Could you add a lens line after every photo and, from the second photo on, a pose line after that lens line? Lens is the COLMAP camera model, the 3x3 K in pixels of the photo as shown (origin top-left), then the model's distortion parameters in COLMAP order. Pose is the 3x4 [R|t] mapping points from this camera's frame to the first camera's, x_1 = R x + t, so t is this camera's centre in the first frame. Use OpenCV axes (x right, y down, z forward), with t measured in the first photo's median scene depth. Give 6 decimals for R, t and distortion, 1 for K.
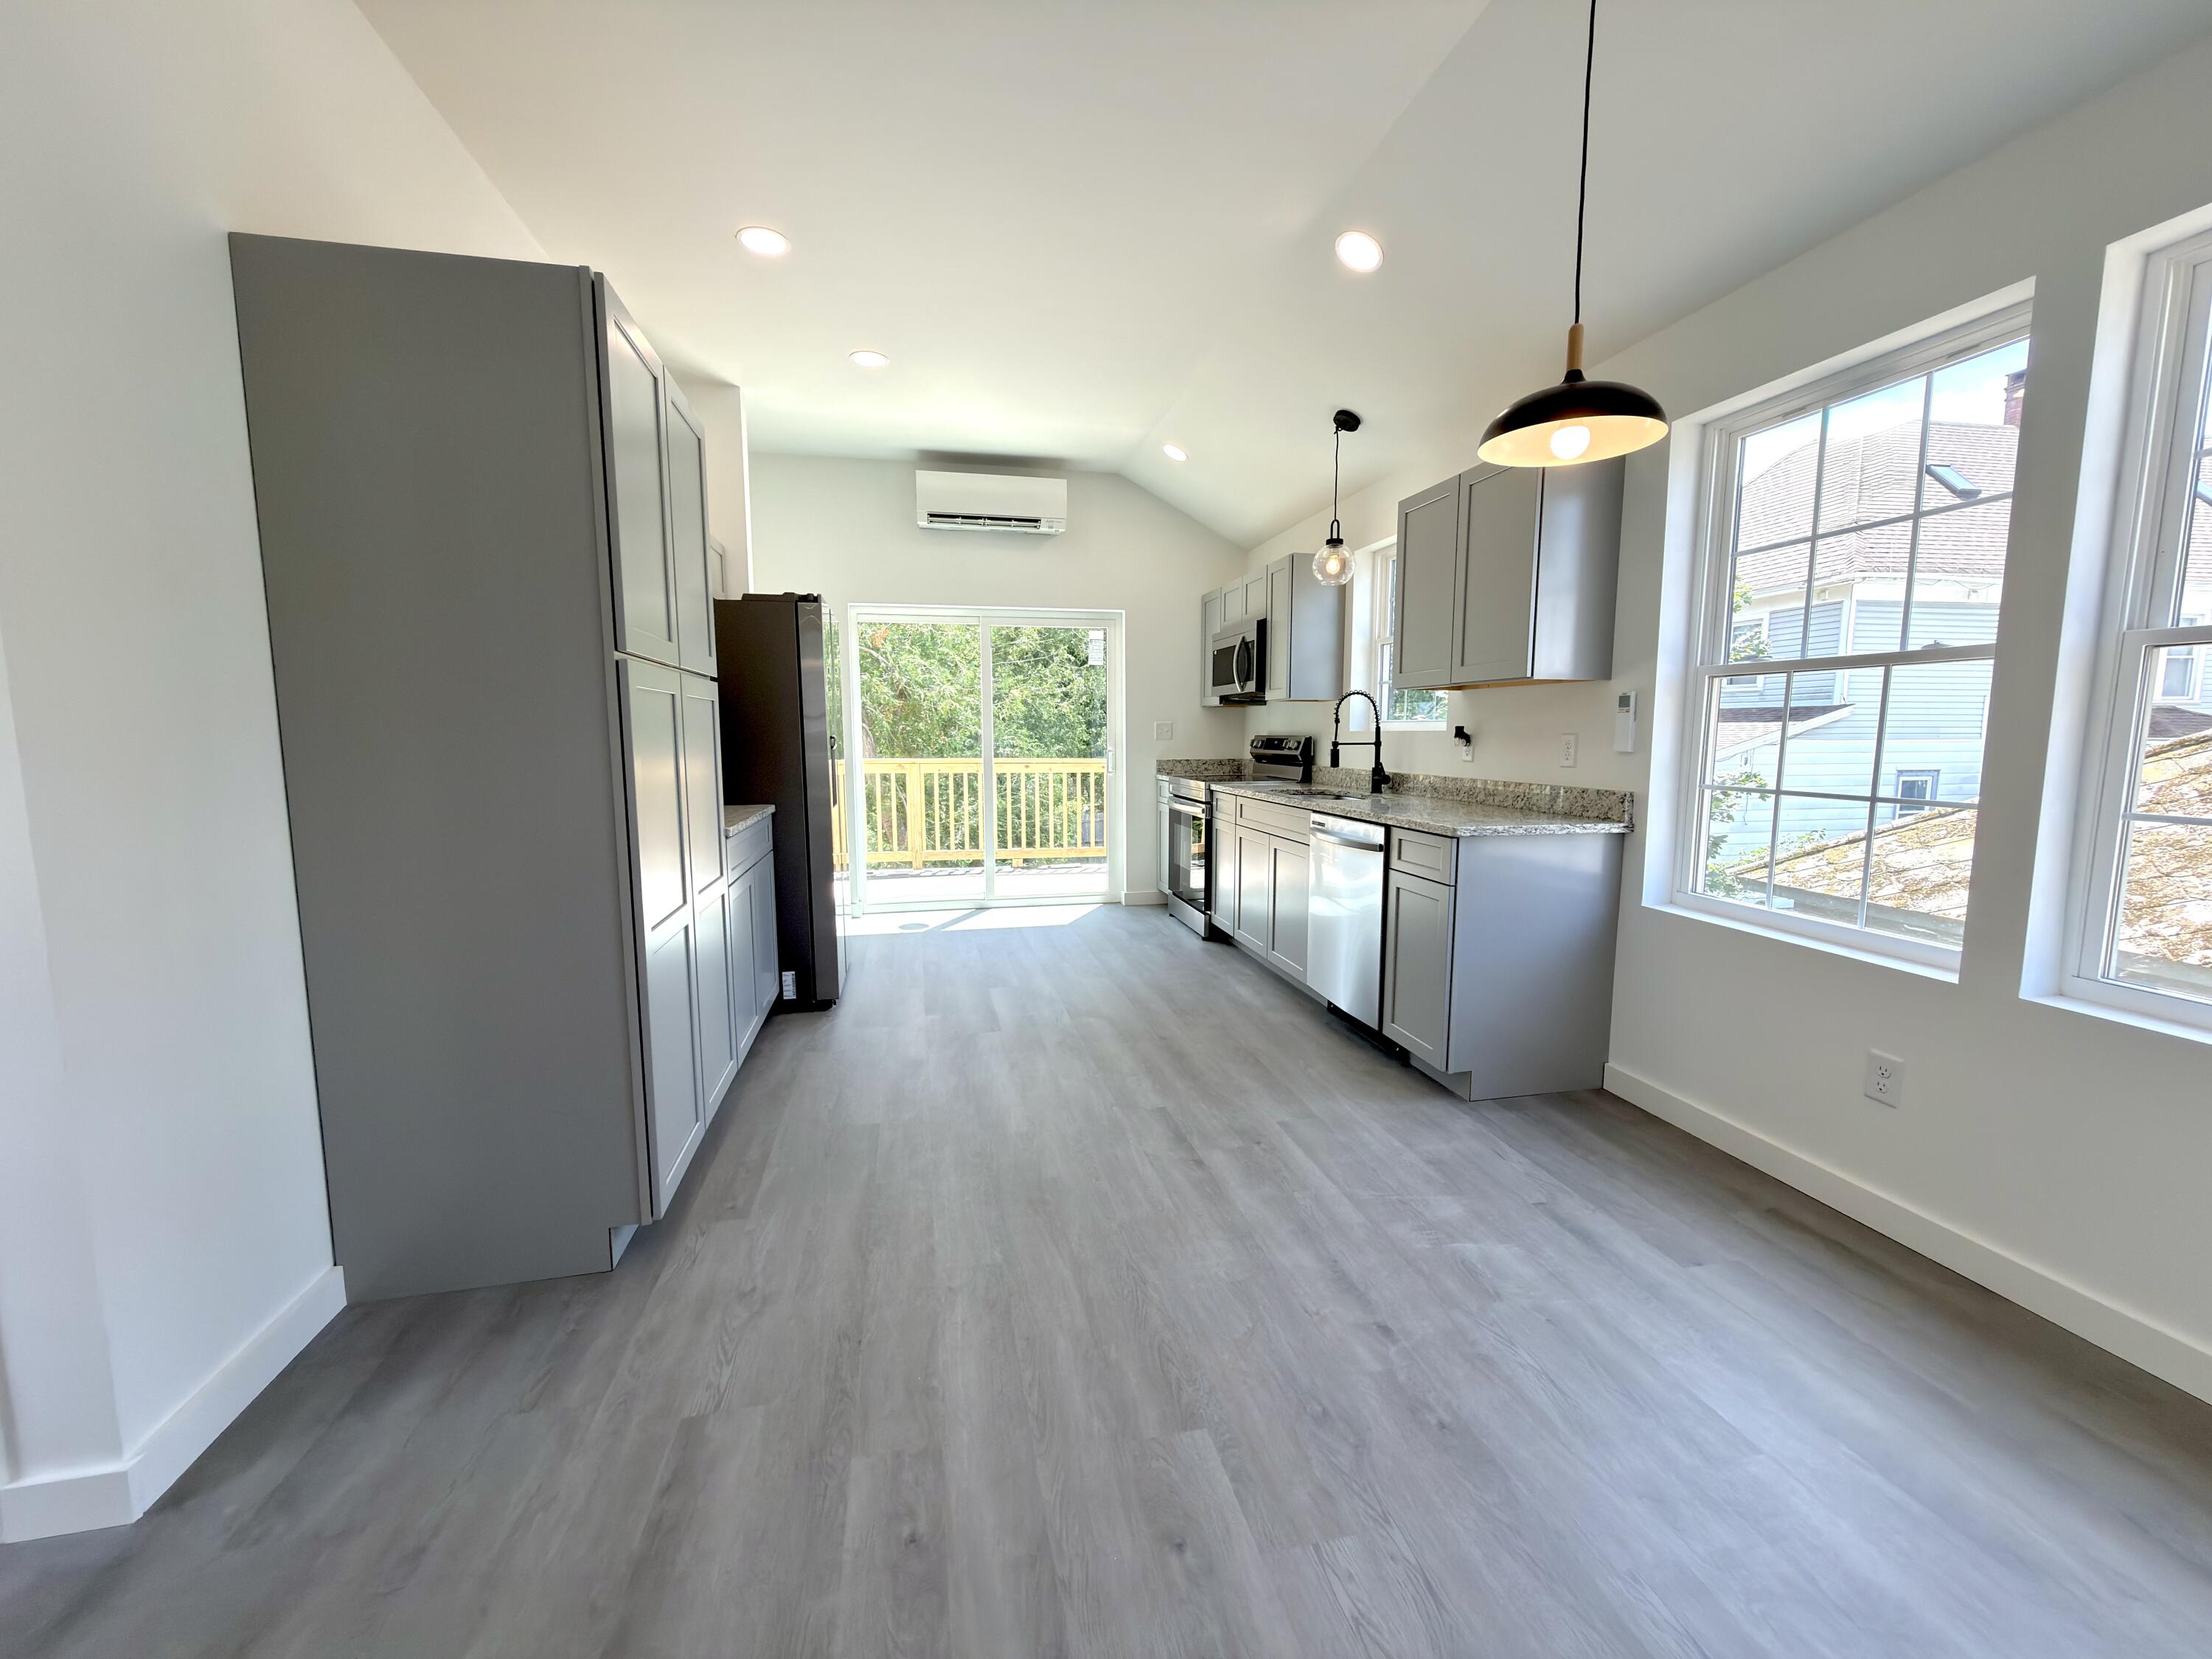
lens RADIAL K [[879.4, 0, 1109.0], [0, 879.4, 831.7], [0, 0, 1]] dist [0.000863, -0.000228]
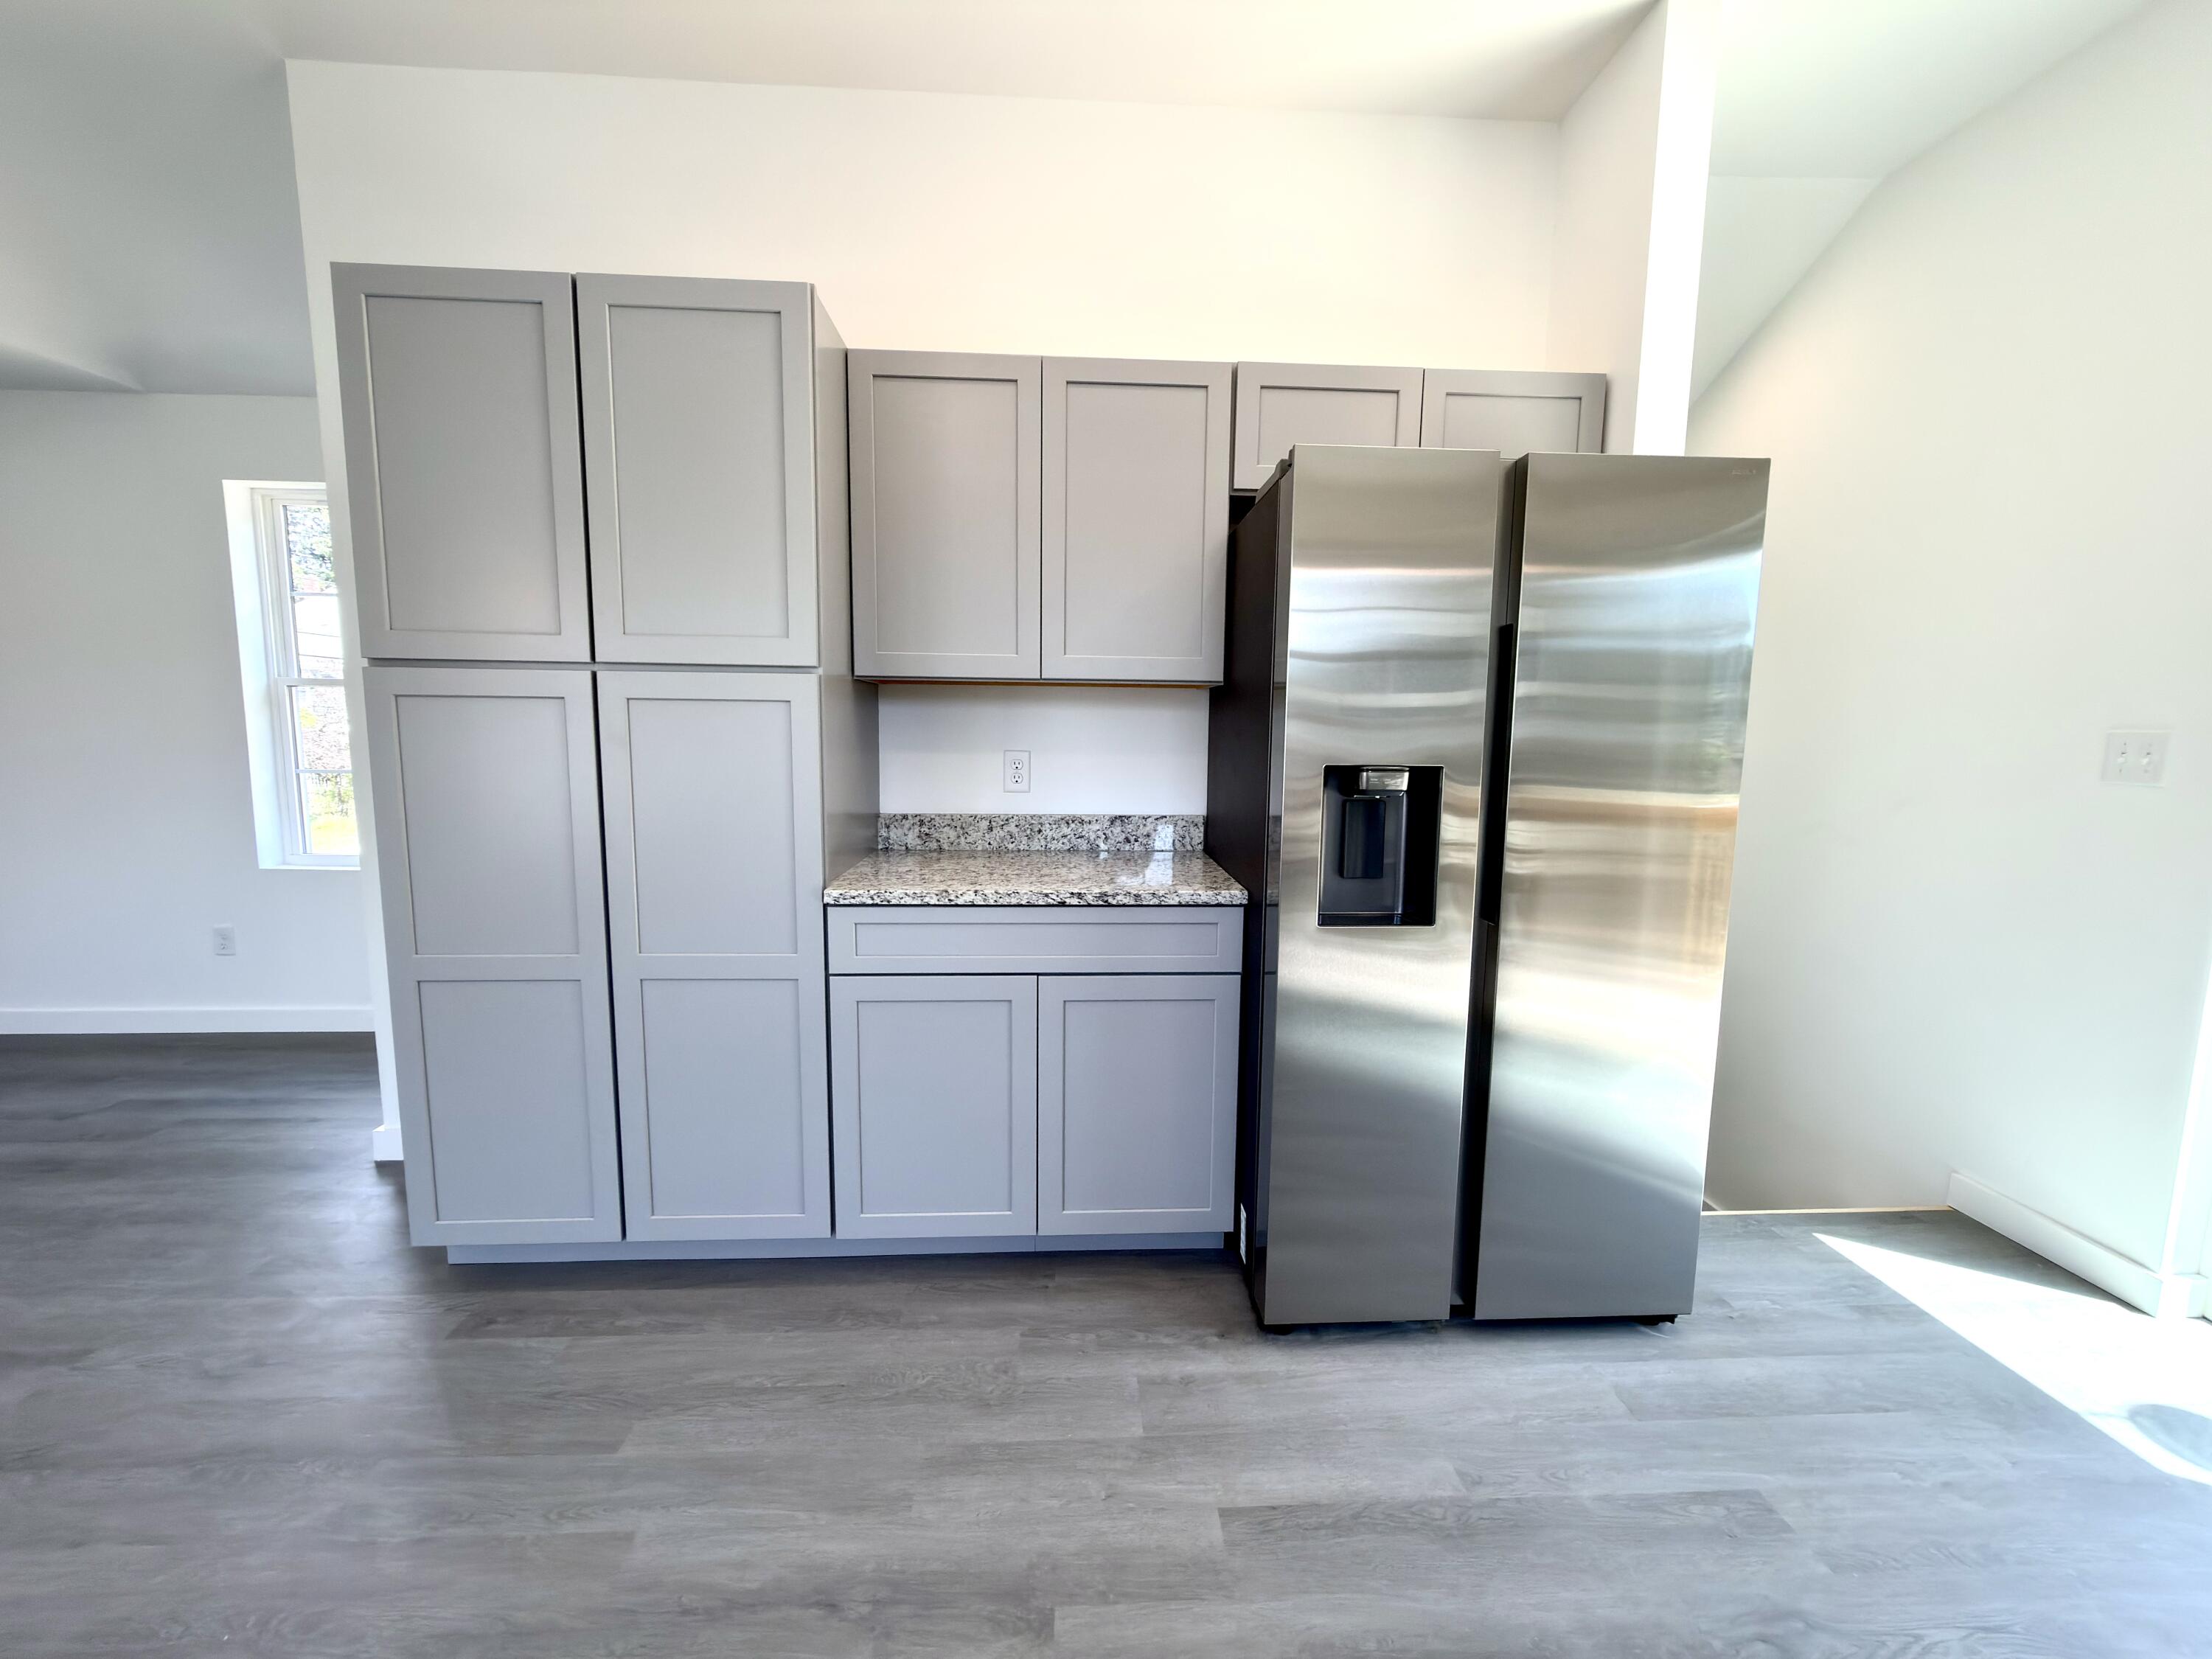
lens RADIAL K [[879.4, 0, 1105.7], [0, 879.4, 830.6], [0, 0, 1]] dist [0.000863, -0.000228]
pose [[-0.165322, 0.114253, -0.979599, 0.130733], [-0.123183, 0.983097, 0.135450, -0.117310], [0.978517, 0.143062, -0.148453, 0.922162]]
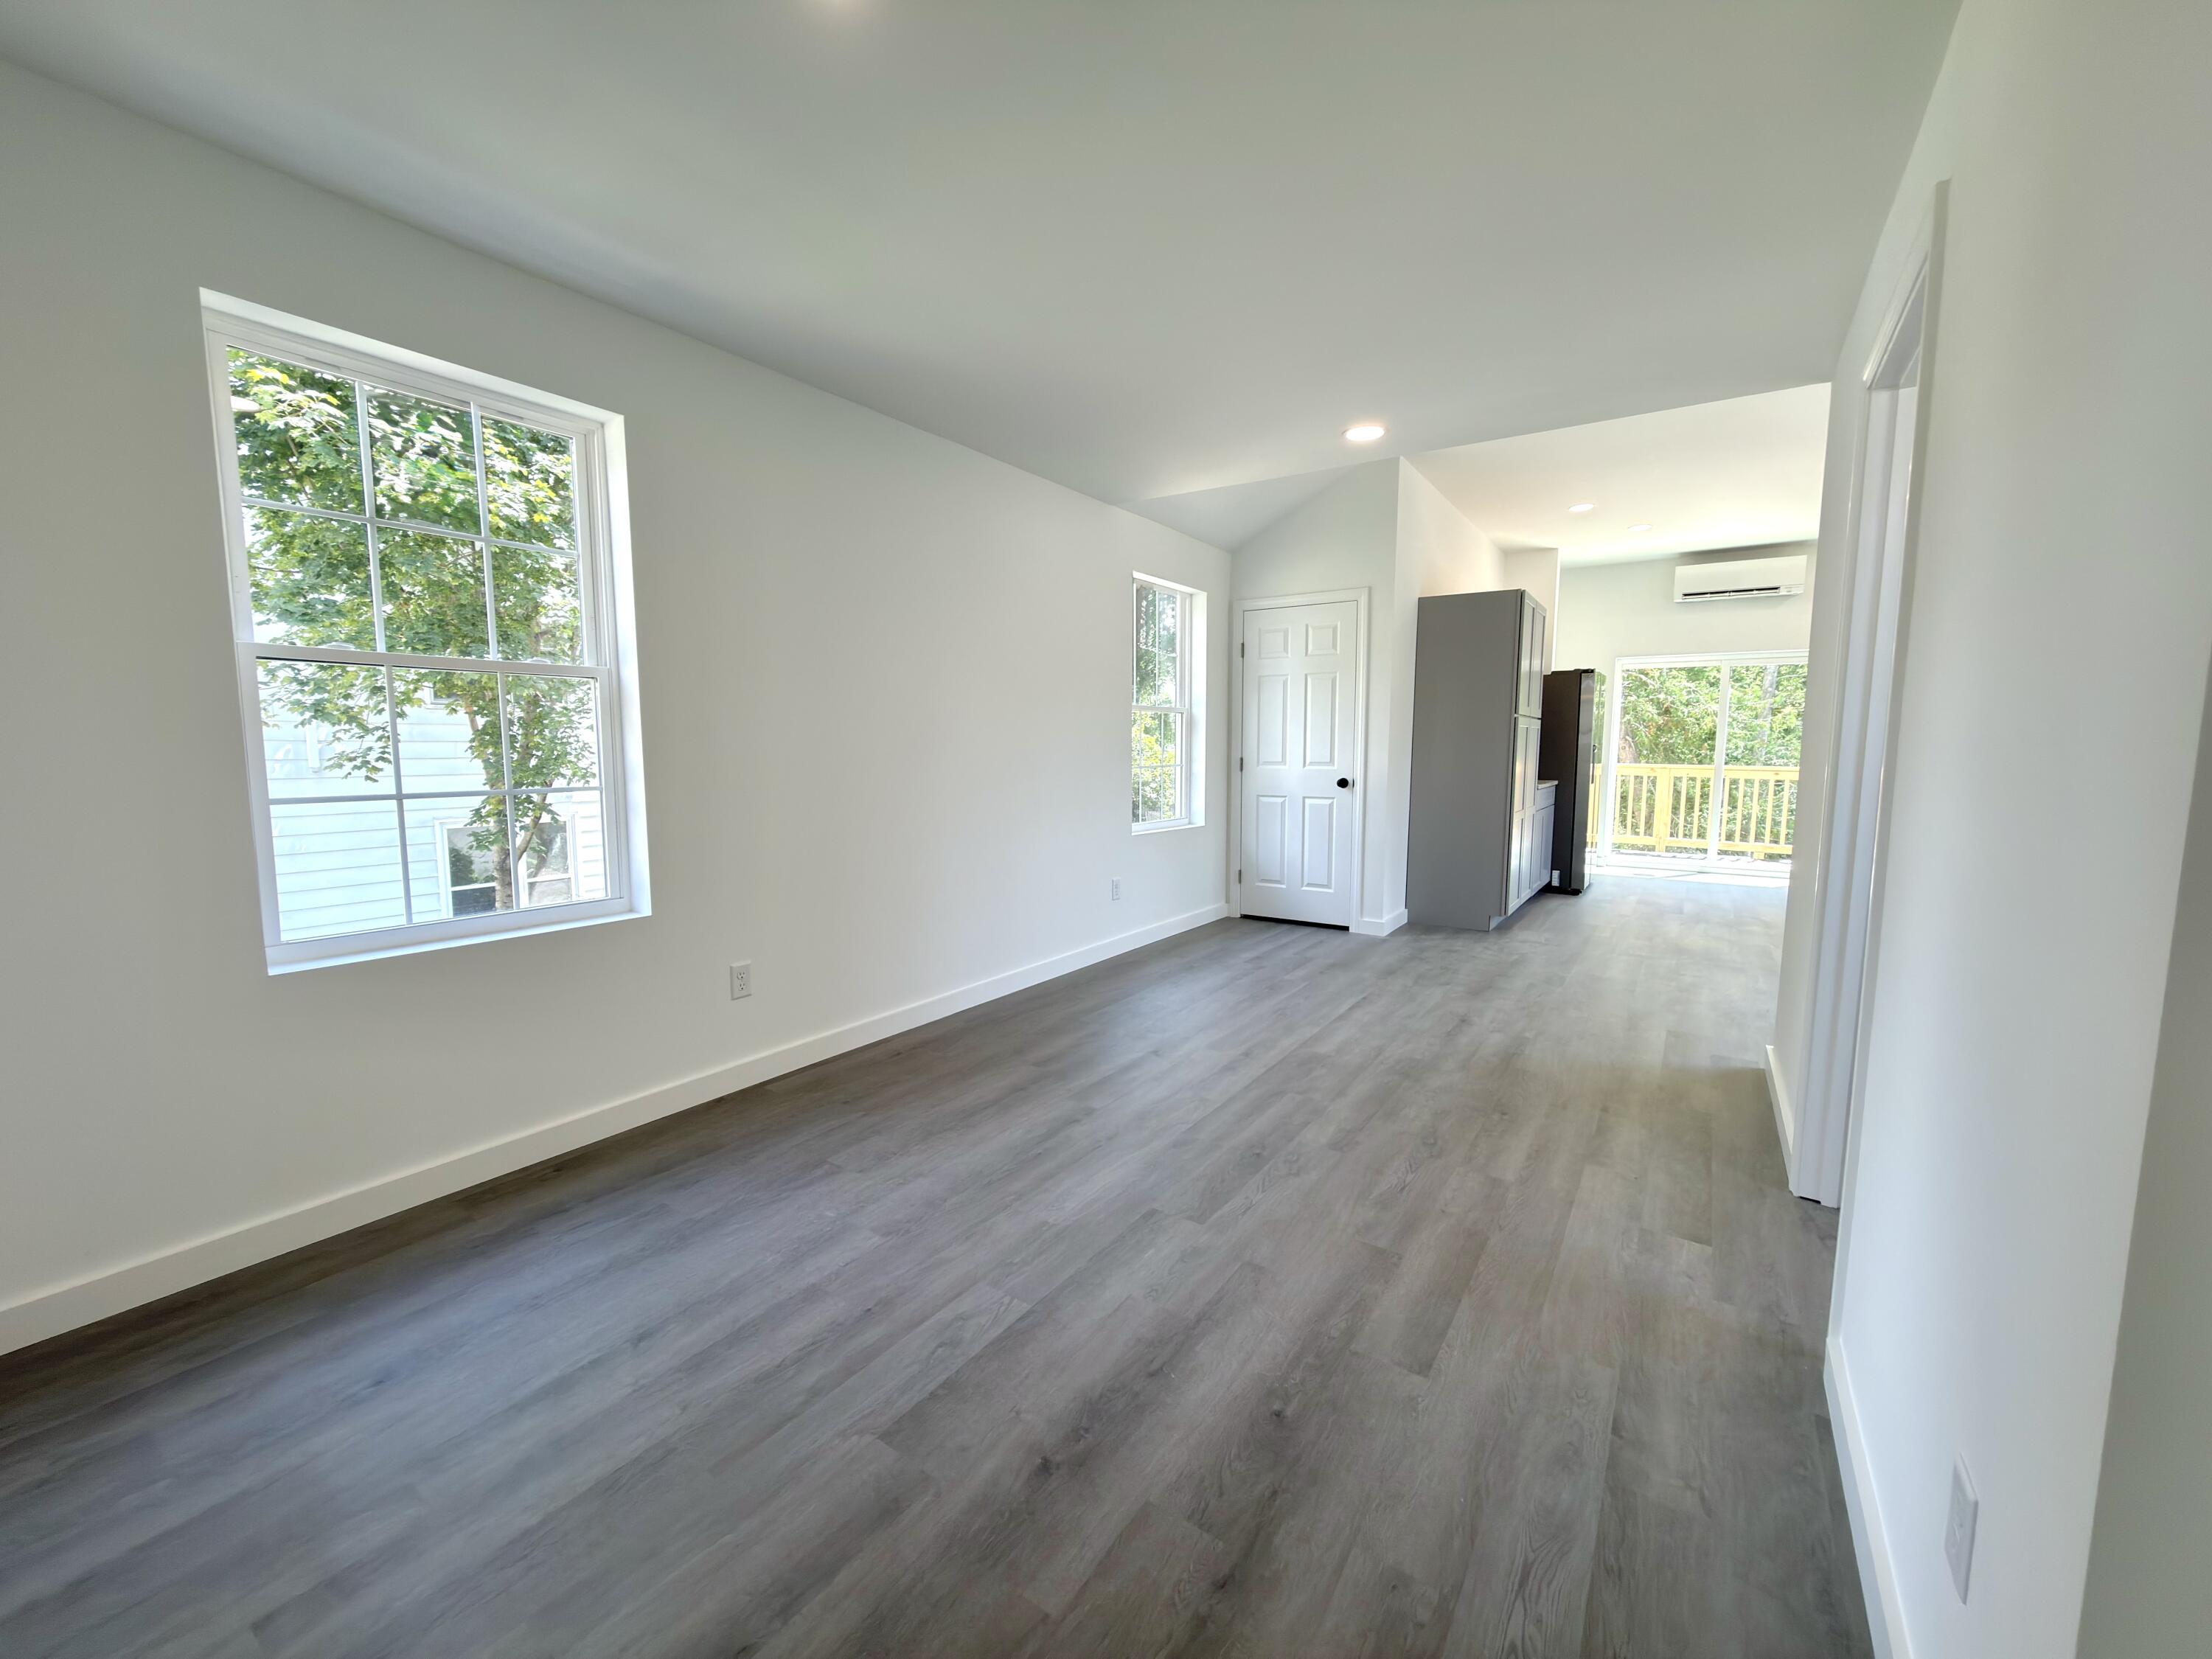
lens RADIAL K [[879.4, 0, 1105.0], [0, 879.4, 835.4], [0, 0, 1]] dist [0.000863, -0.000228]
pose [[0.686140, 0.079195, -0.723146, 0.308174], [-0.086025, 0.995915, 0.027444, 0.110651], [0.722366, 0.043379, 0.690149, -0.939265]]
